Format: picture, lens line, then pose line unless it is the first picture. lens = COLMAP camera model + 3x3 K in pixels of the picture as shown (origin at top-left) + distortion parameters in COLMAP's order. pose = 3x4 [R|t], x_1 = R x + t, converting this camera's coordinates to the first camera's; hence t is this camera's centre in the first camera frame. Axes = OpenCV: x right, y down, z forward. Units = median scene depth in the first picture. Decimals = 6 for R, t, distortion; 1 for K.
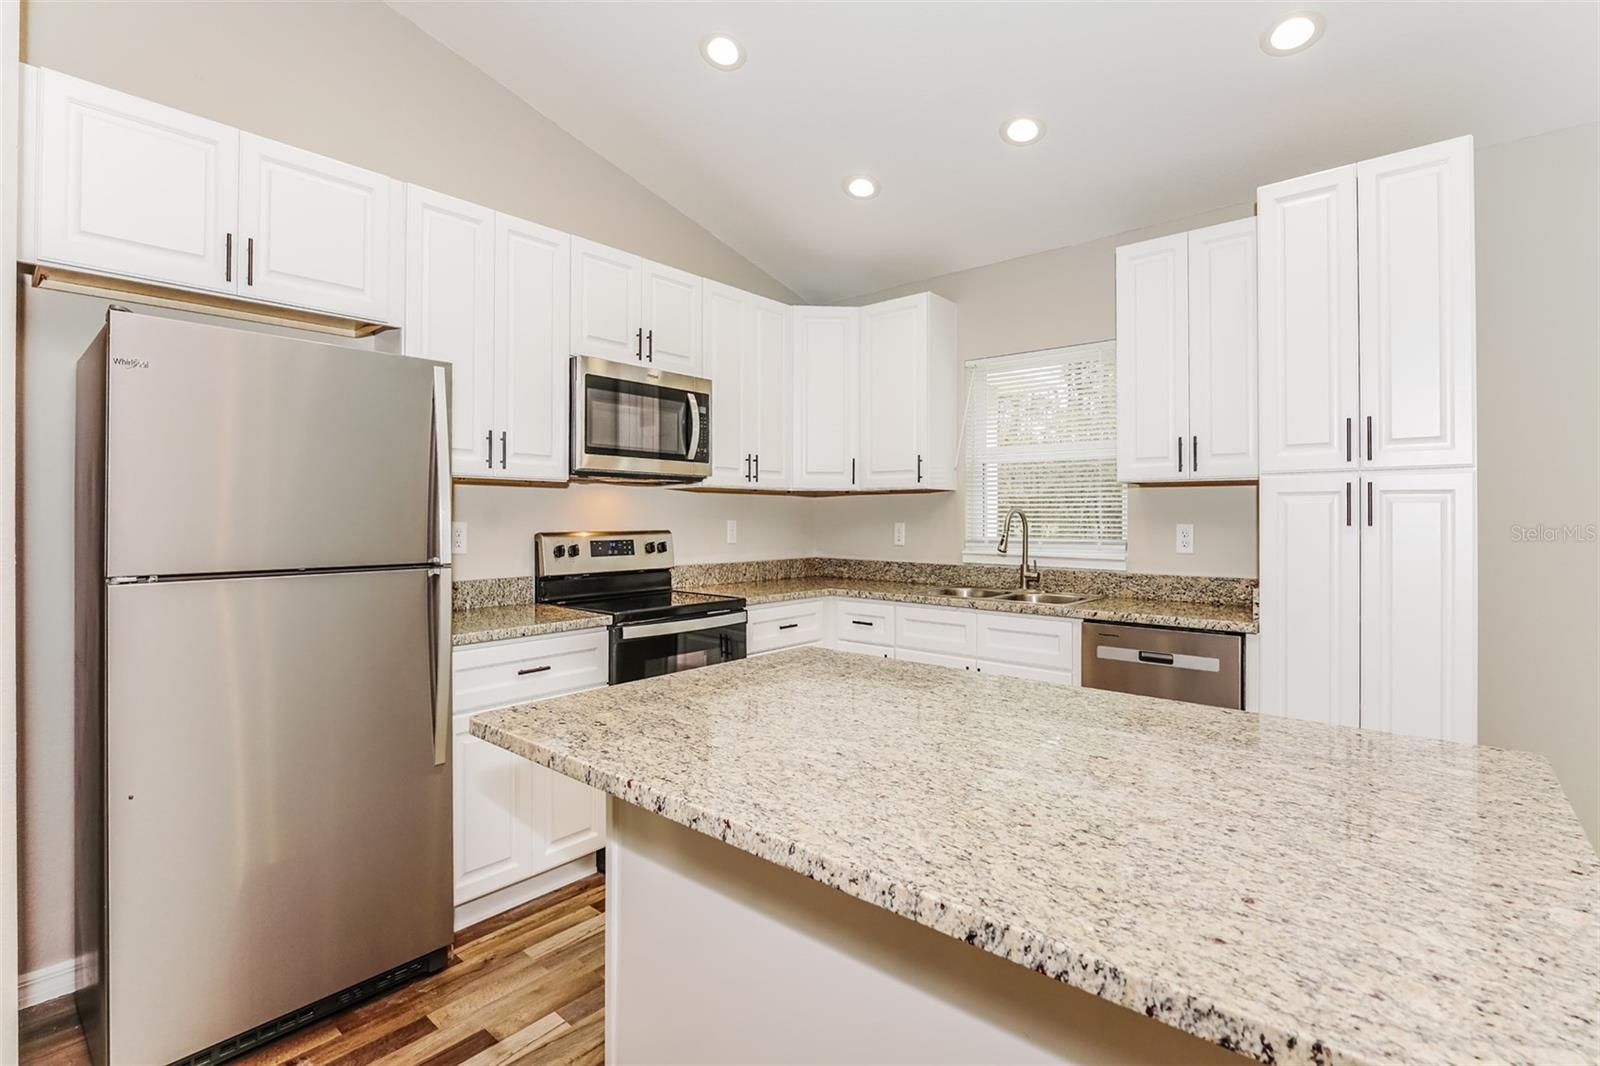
lens RADIAL K [[740.5, 0, 797.6], [0, 740.5, 517.3], [0, 0, 1]] dist [-0.011655, 0.000352]
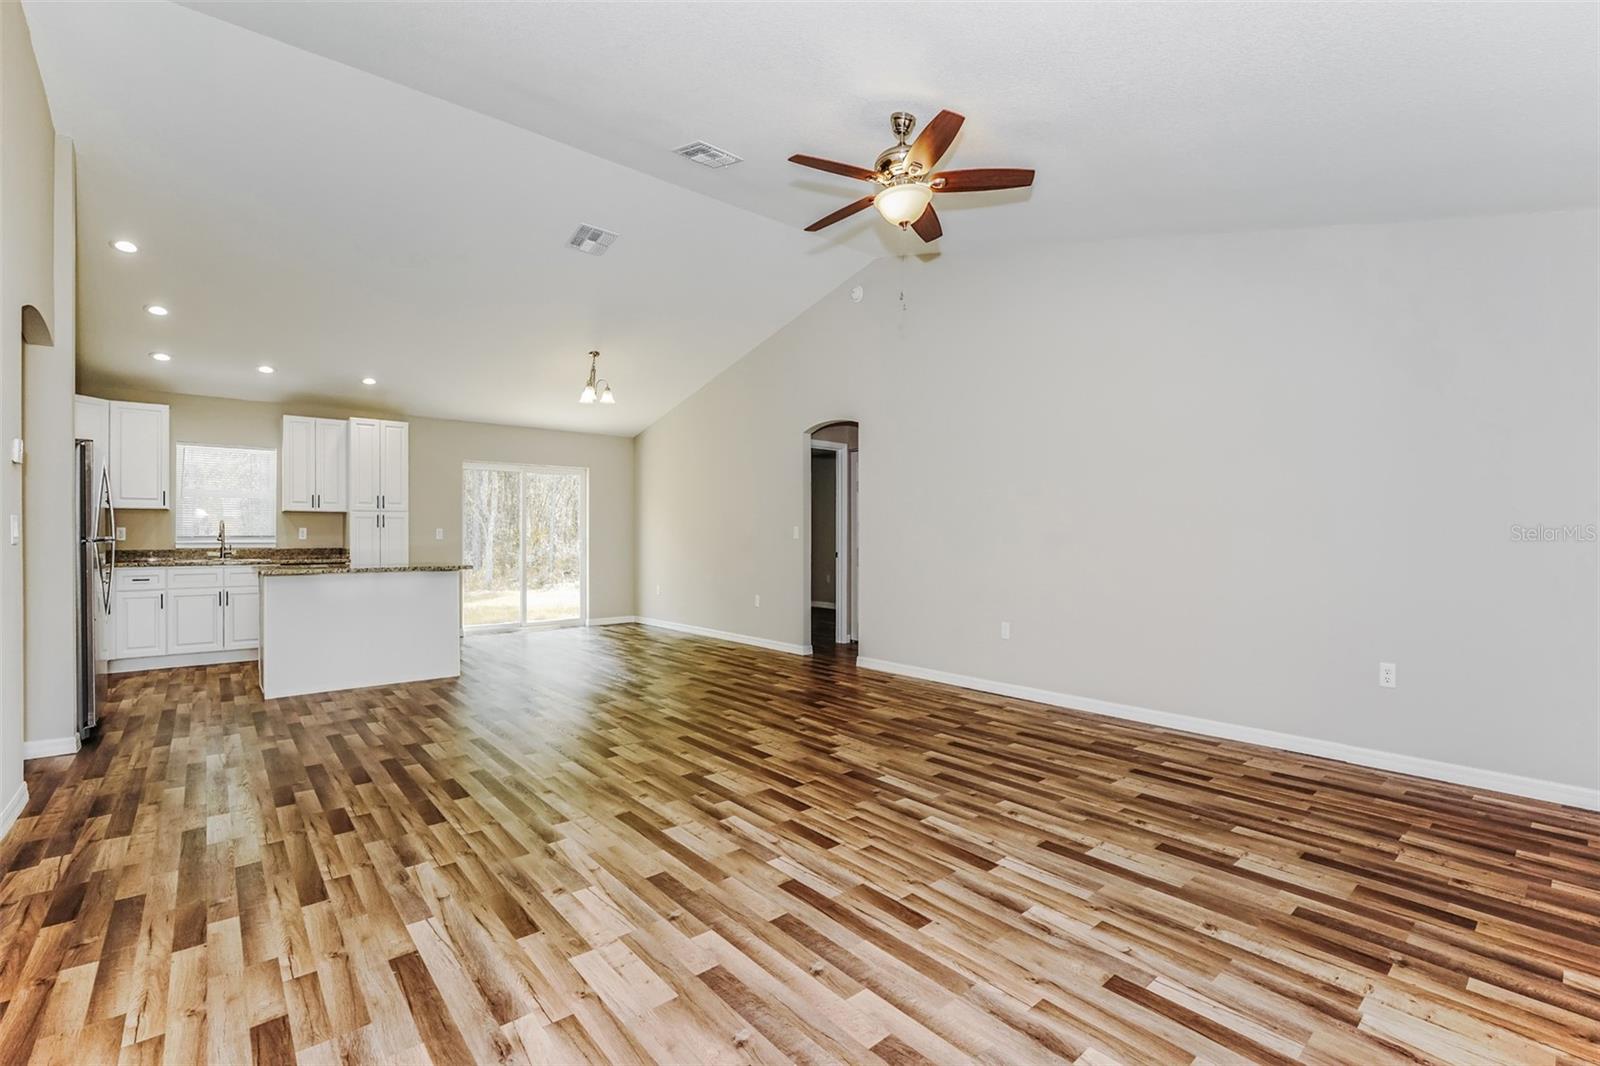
lens RADIAL K [[718.7, 0, 797.3], [0, 718.7, 535.1], [0, 0, 1]] dist [-0.007230, -0.000296]
pose [[0.151134, -0.002362, 0.988510, -1.586808], [-0.003189, 0.999991, 0.002877, 0.021970], [-0.988508, -0.003587, 0.151125, -1.003676]]
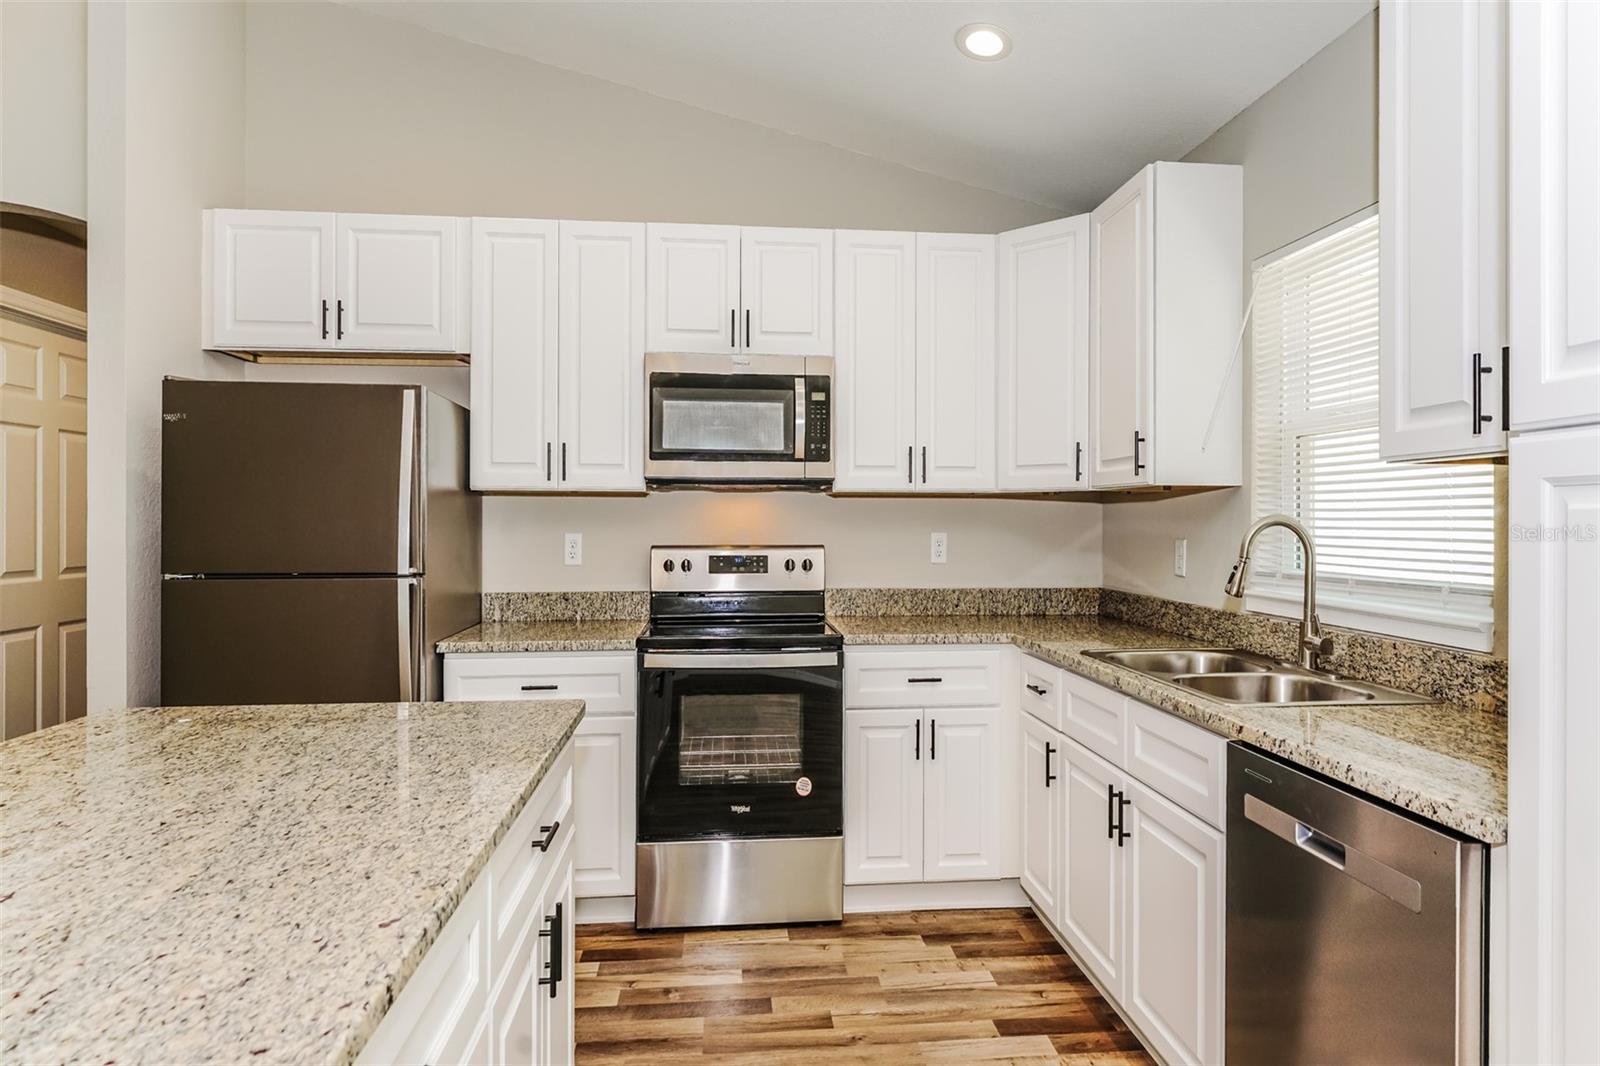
lens RADIAL K [[853.6, 0, 792.3], [0, 853.6, 524.5], [0, 0, 1]] dist [0.007993, -0.000991]
pose [[0.719284, 0.000939, -0.694715, 0.517204], [-0.000814, 1.000000, 0.000508, -0.006426], [0.694715, 0.000200, 0.719285, 0.327703]]
